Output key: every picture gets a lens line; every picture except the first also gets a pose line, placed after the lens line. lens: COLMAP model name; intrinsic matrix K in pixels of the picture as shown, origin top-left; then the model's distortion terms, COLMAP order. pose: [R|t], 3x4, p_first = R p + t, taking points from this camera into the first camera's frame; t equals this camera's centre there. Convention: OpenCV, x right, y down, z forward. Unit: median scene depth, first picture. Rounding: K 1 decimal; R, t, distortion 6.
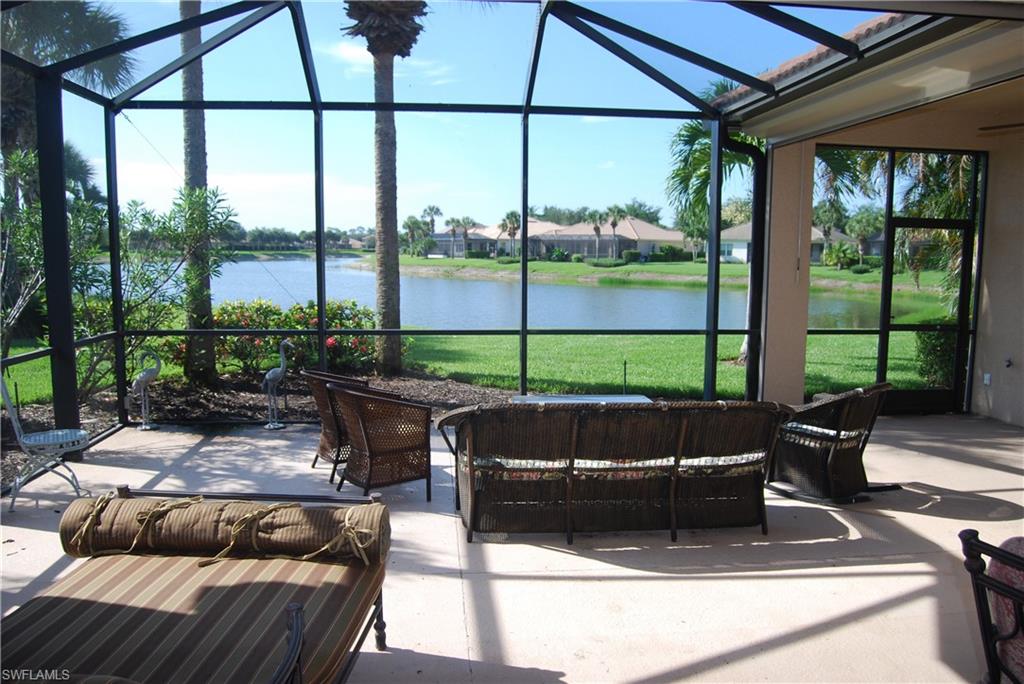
lens RADIAL K [[796.5, 0, 516.6], [0, 796.5, 345.1], [0, 0, 1]] dist [-0.078931, 0.009227]
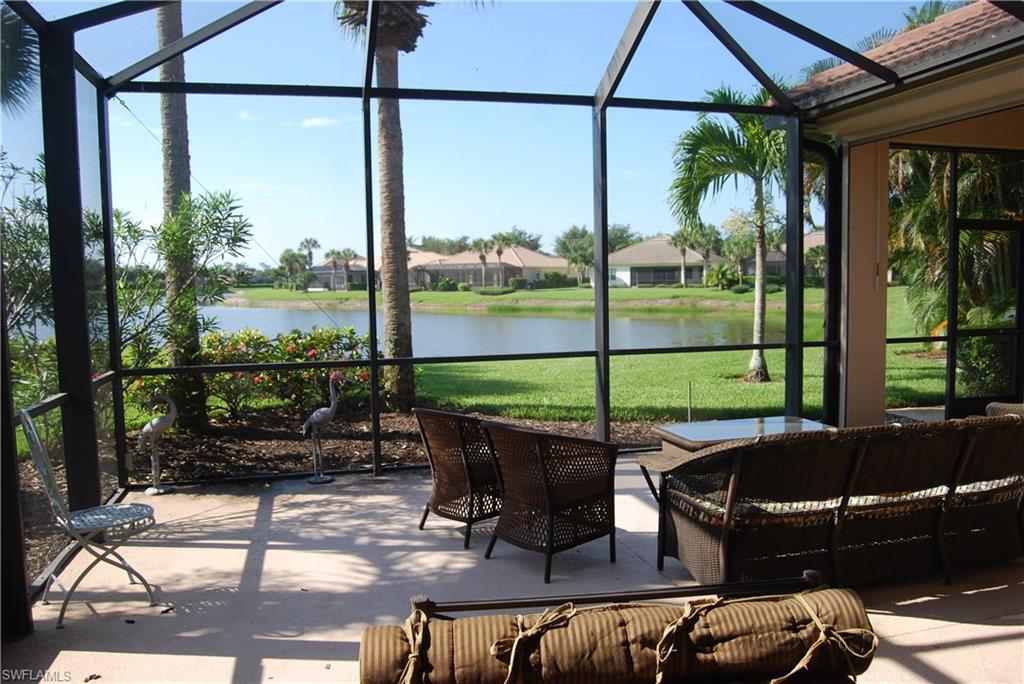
lens RADIAL K [[796.5, 0, 516.6], [0, 796.5, 345.1], [0, 0, 1]] dist [-0.078931, 0.009227]
pose [[0.987141, -0.038062, 0.155254, -0.017075], [0.043881, 0.998450, -0.034224, 0.000078], [-0.153711, 0.040596, 0.987282, 0.011540]]
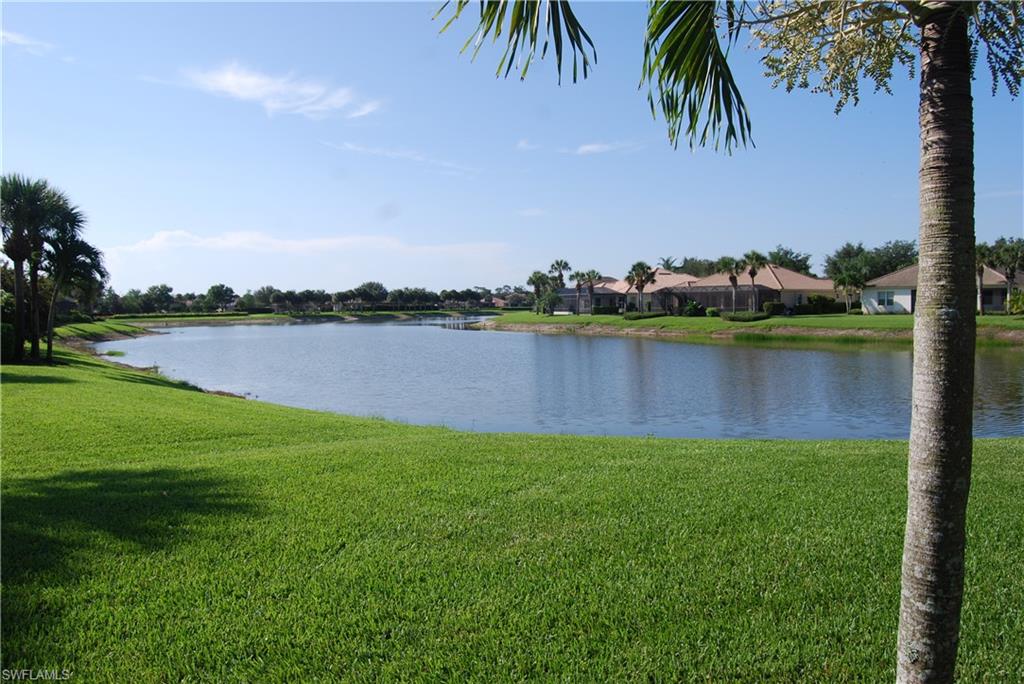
lens RADIAL K [[796.5, 0, 516.6], [0, 796.5, 345.1], [0, 0, 1]] dist [-0.078931, 0.009227]
pose [[0.982459, -0.012506, -0.186060, 0.028517], [-0.000782, 0.997463, -0.071176, -0.009293], [0.186479, 0.070073, 0.979957, 0.096105]]
